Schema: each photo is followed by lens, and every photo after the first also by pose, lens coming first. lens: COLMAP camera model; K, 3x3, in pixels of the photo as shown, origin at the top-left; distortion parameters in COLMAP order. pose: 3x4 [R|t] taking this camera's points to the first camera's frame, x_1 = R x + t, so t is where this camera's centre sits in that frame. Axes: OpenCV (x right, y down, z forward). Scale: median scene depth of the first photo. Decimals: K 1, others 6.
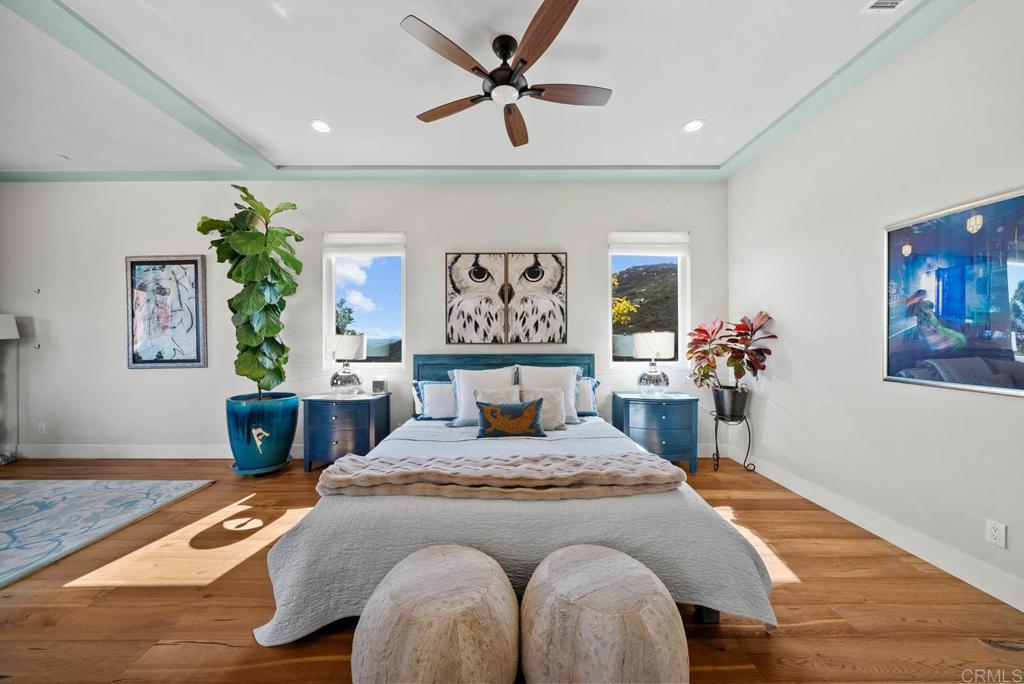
lens RADIAL K [[346.1, 0, 510.1], [0, 346.1, 345.7], [0, 0, 1]] dist [-0.001100, -0.000074]
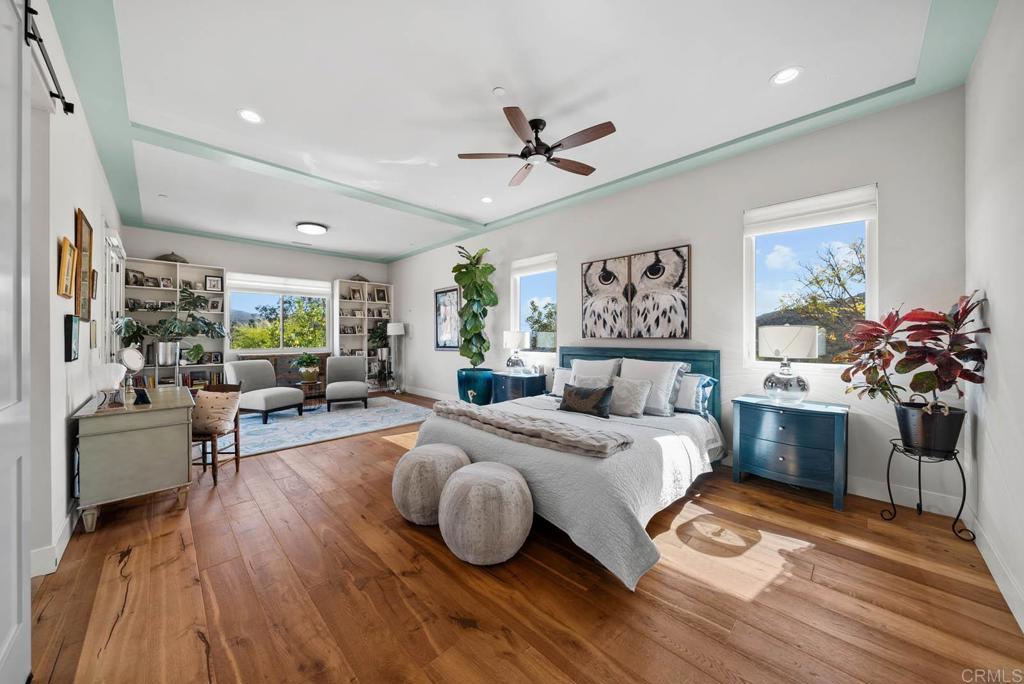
lens RADIAL K [[356.8, 0, 512.0], [0, 356.8, 342.0], [0, 0, 1]] dist [-0.000937, -0.000091]
pose [[0.706115, 0.014332, -0.707952, 0.527976], [-0.010588, 0.999897, 0.009682, -0.002074], [0.708018, 0.000659, 0.706194, -0.053954]]
